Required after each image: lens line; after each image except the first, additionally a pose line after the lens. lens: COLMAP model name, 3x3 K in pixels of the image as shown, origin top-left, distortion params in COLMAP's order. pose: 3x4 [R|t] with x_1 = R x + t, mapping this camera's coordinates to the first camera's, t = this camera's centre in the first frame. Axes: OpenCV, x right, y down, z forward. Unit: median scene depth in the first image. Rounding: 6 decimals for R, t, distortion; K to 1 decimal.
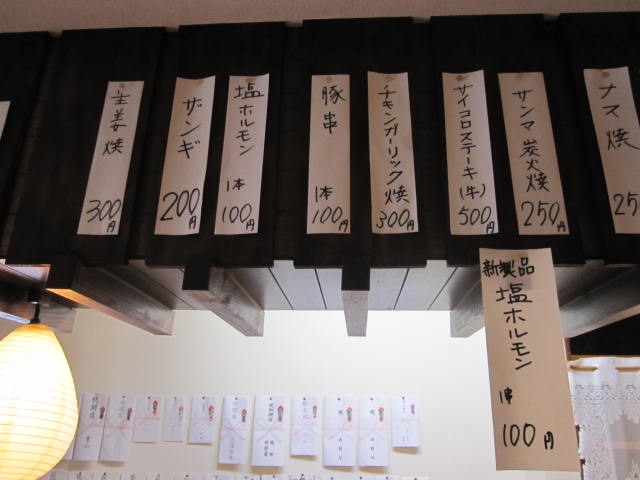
lens RADIAL K [[546.4, 0, 320.0], [0, 546.4, 240.0], [0, 0, 1]] dist [-0.003674, 0.054229]
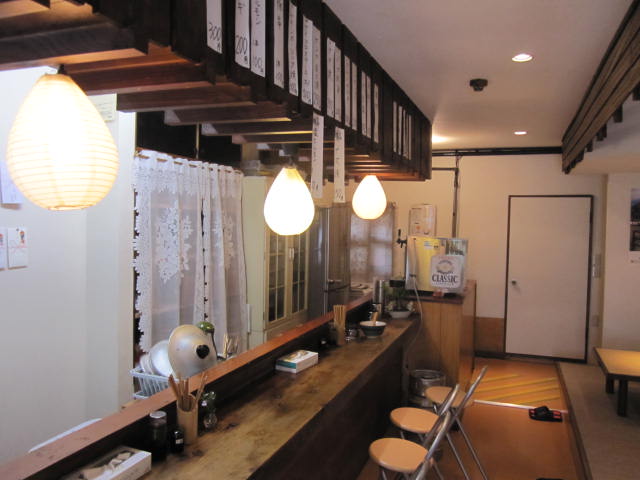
lens RADIAL K [[546.4, 0, 320.0], [0, 546.4, 240.0], [0, 0, 1]] dist [-0.003674, 0.054229]
pose [[0.298164, -0.036482, 0.953817, -1.788038], [-0.313936, 0.939928, 0.134087, 0.193115], [-0.901411, -0.339418, 0.268800, 0.124873]]
